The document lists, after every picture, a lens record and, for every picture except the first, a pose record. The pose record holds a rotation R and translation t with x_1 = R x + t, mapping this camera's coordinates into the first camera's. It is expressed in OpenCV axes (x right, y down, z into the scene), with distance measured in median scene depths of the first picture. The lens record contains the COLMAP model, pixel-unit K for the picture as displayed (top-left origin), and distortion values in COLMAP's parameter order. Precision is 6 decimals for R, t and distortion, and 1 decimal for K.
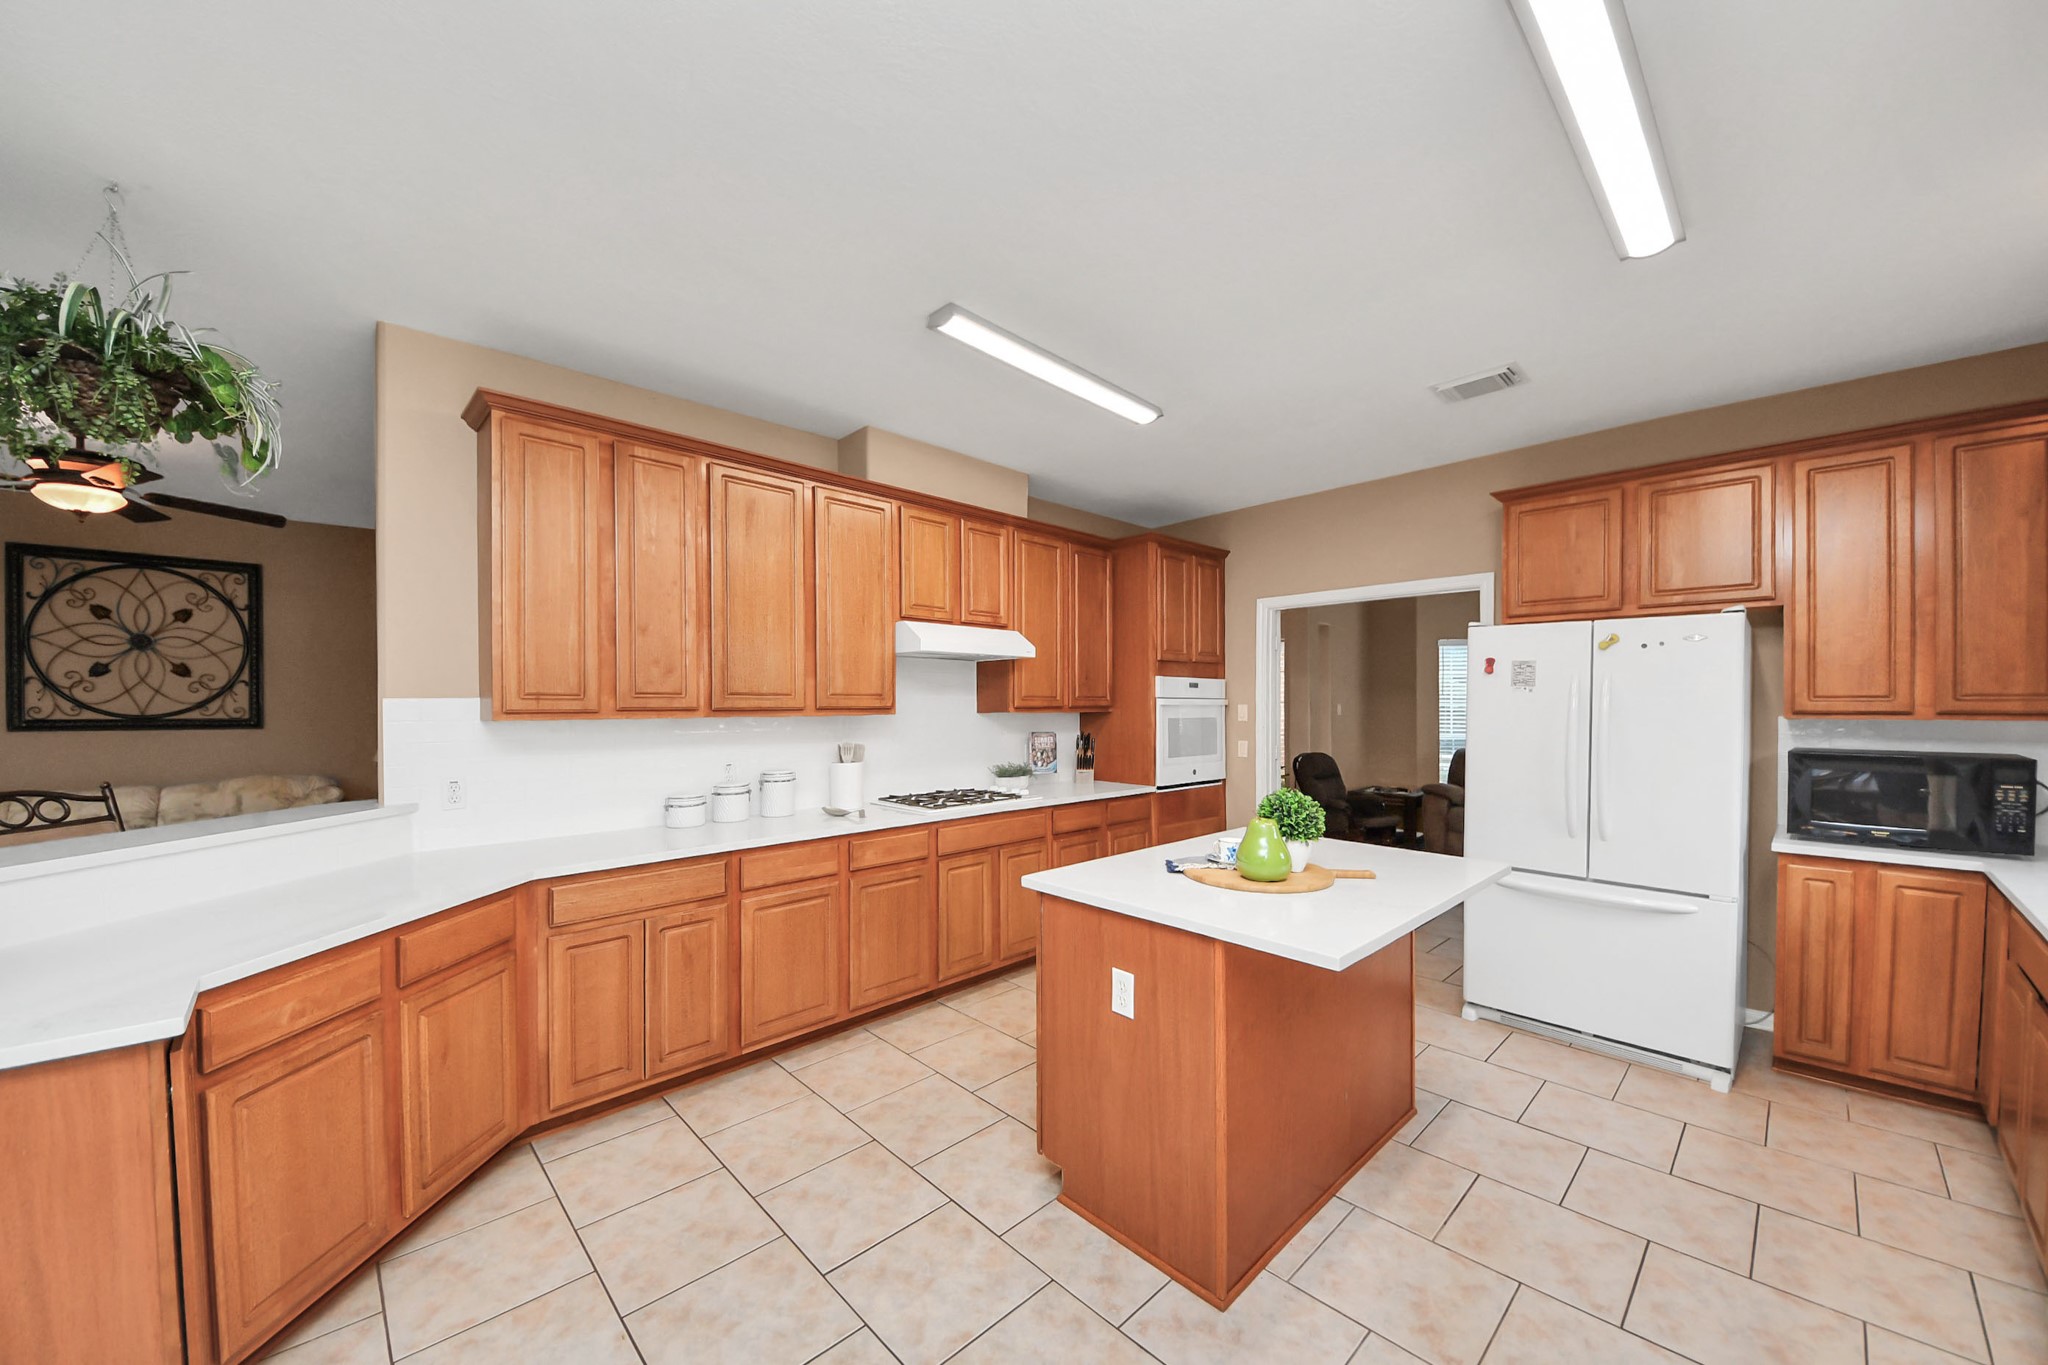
lens RADIAL K [[747.7, 0, 1024.0], [0, 747.7, 682.5], [0, 0, 1]] dist [0.059793, -0.029626]
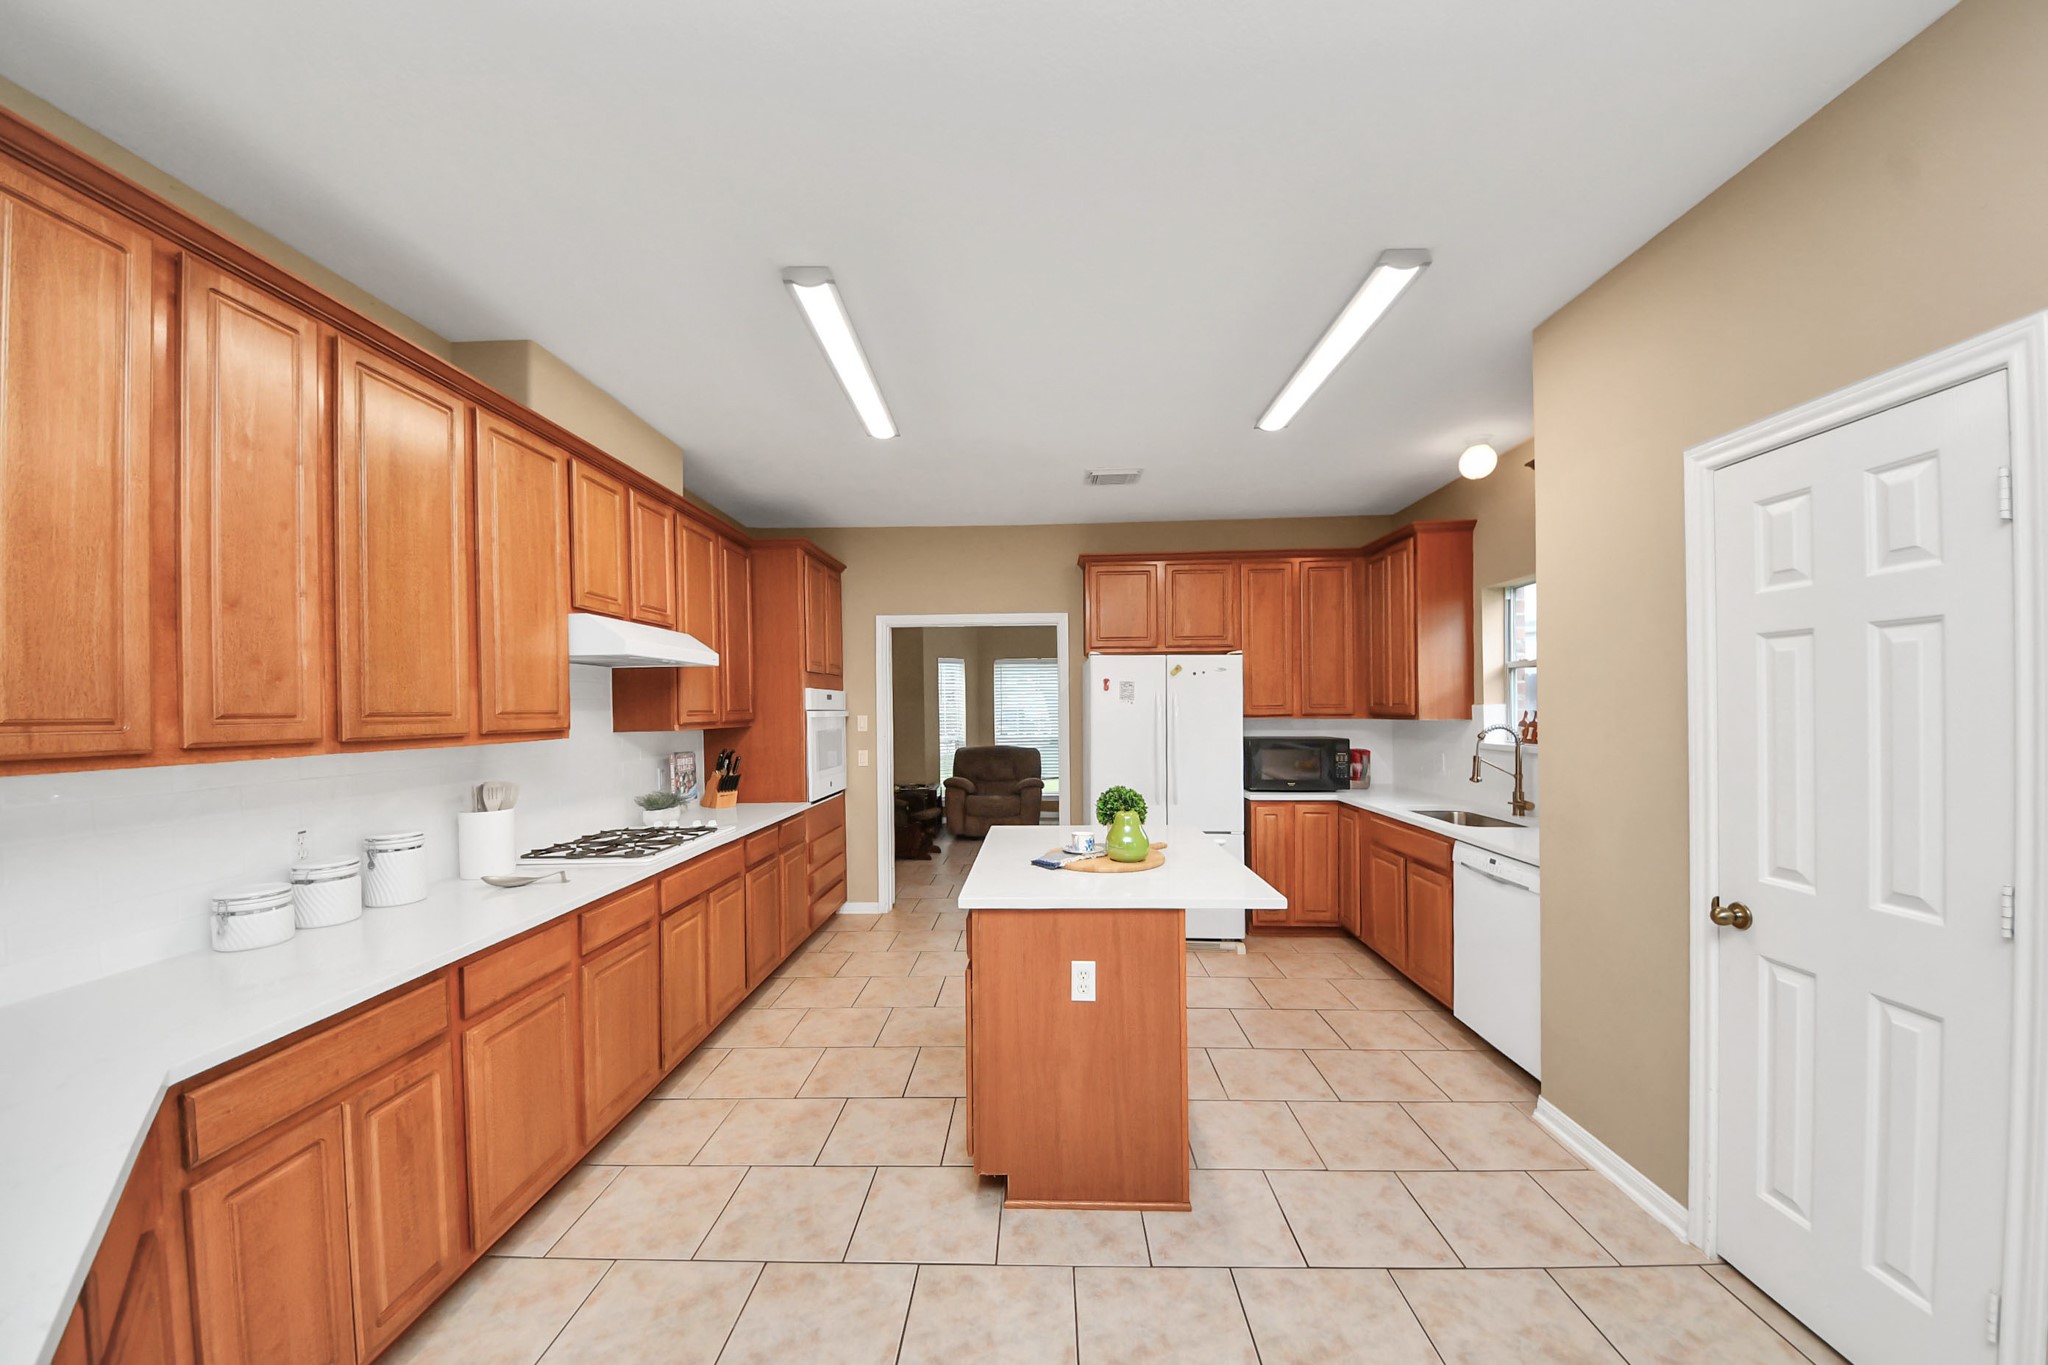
lens RADIAL K [[747.7, 0, 1024.0], [0, 747.7, 682.5], [0, 0, 1]] dist [0.059793, -0.029626]
pose [[0.711402, 0.014105, 0.702644, -0.420643], [-0.007027, 0.999891, -0.012958, -0.006836], [-0.702750, 0.004281, 0.711424, 0.160629]]
